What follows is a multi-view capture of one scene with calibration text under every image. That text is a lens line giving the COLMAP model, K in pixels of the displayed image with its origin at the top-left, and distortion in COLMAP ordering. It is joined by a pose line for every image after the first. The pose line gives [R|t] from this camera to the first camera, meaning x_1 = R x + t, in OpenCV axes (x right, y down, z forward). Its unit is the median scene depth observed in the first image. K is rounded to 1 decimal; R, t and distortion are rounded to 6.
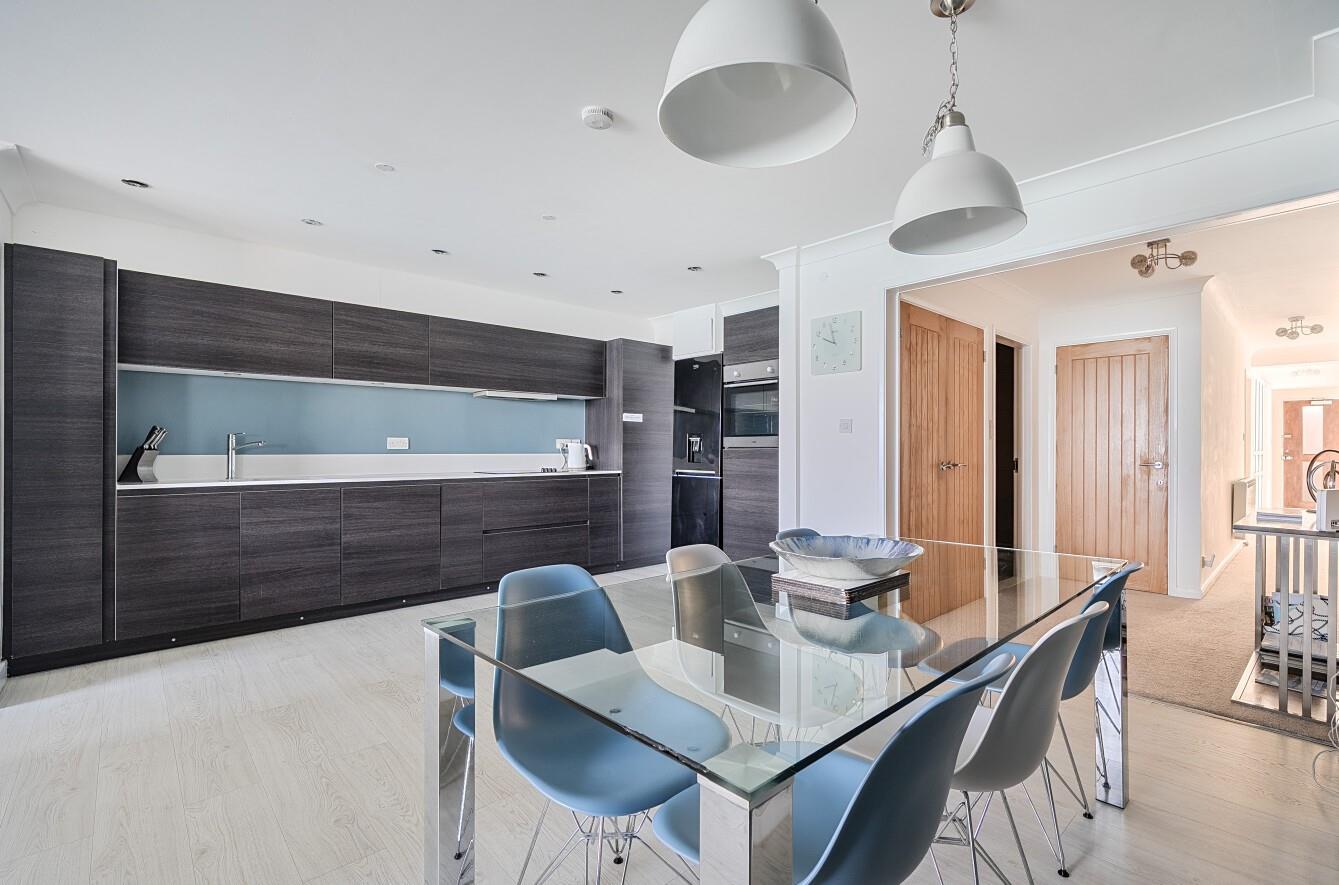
lens RADIAL K [[602.3, 0, 669.5], [0, 602.3, 442.5], [0, 0, 1]] dist [0.001150, 0.000175]
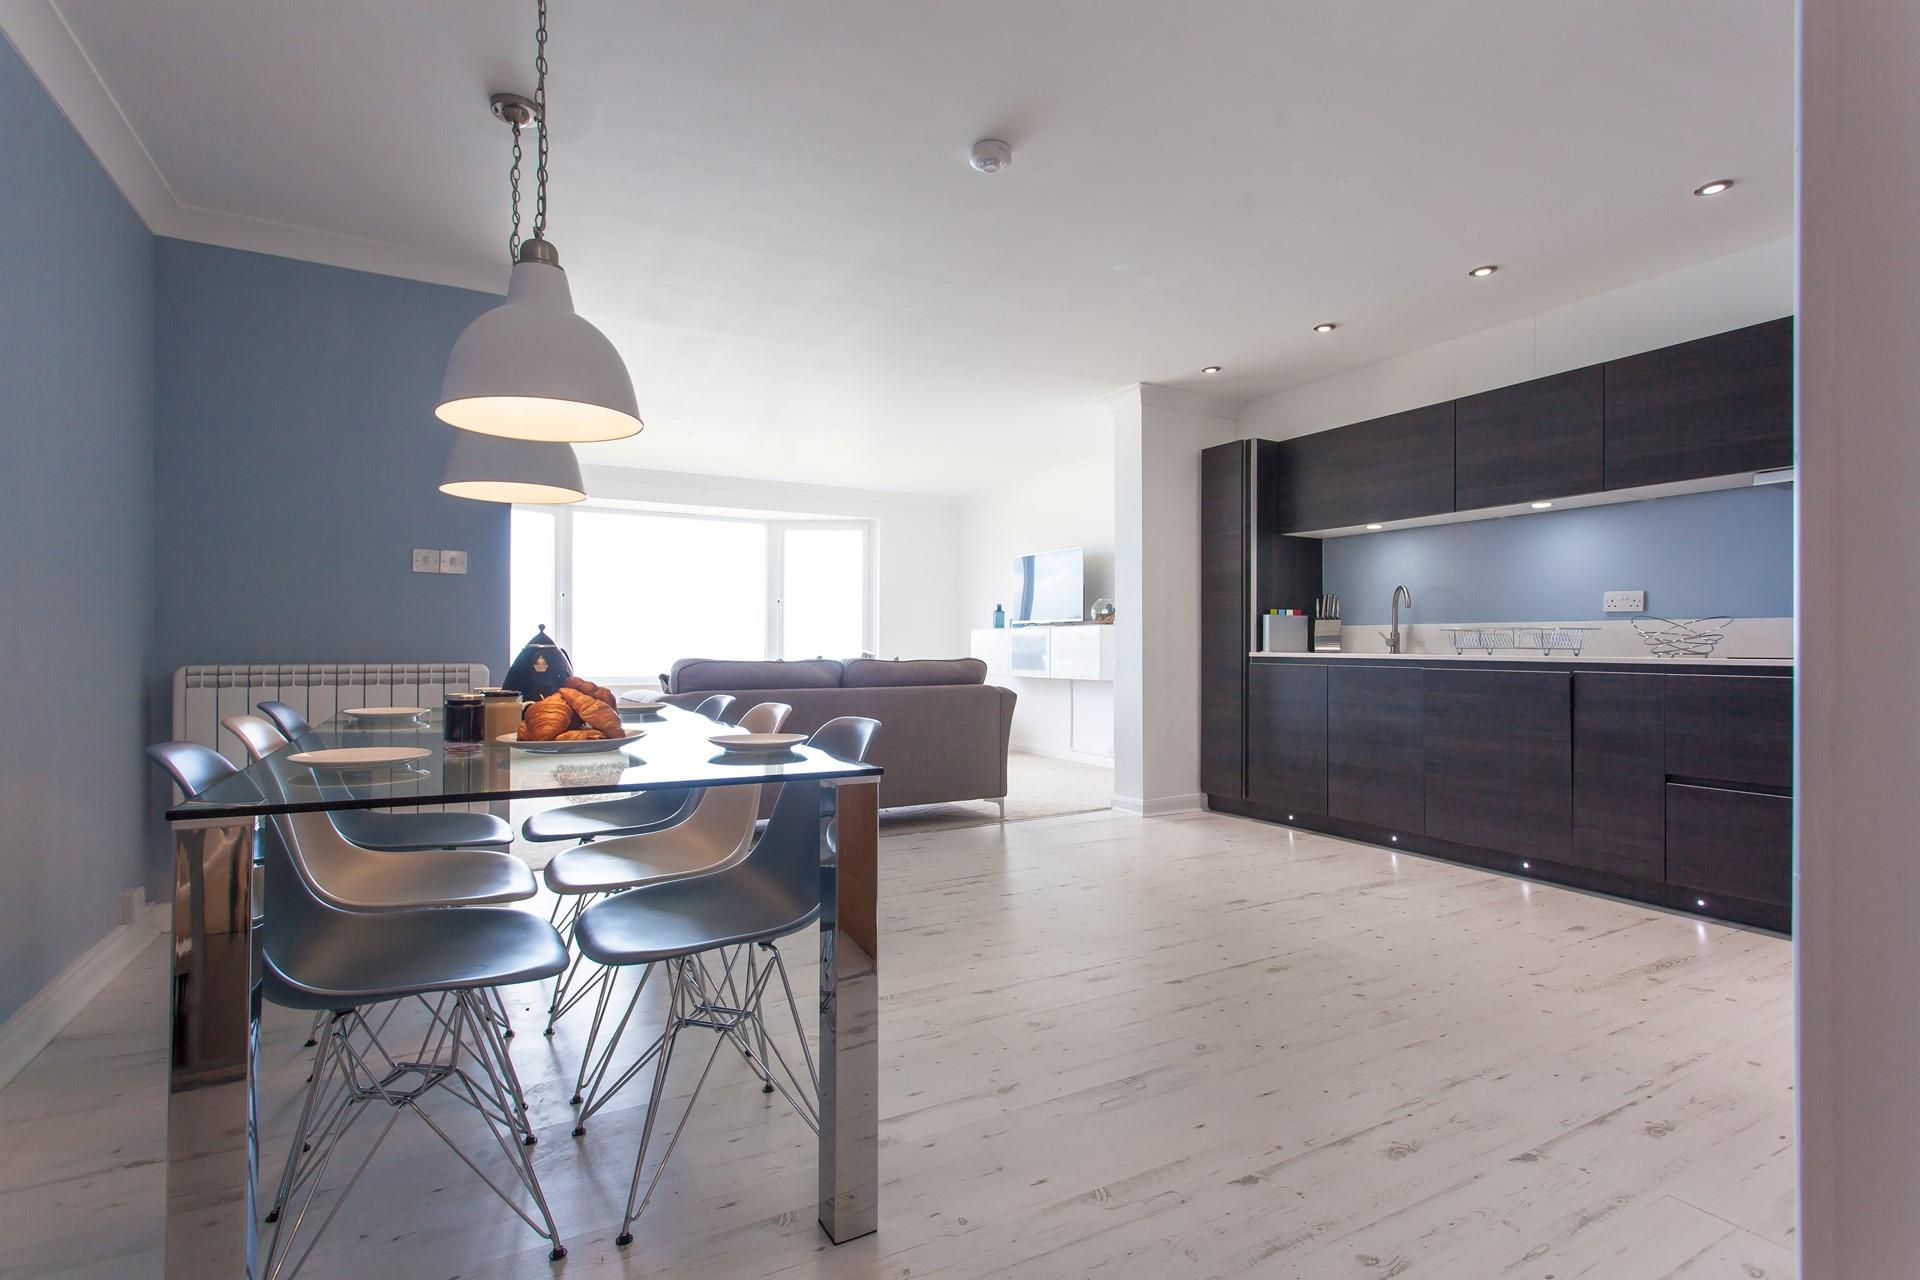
lens RADIAL K [[913.3, 0, 960.0], [0, 913.3, 640.0], [0, 0, 1]] dist [0.001809, 0.000338]
pose [[-0.257916, -0.003463, -0.966161, 0.599095], [0.006180, 0.999967, -0.005234, 0.043317], [0.966147, -0.007321, -0.257886, 0.728652]]
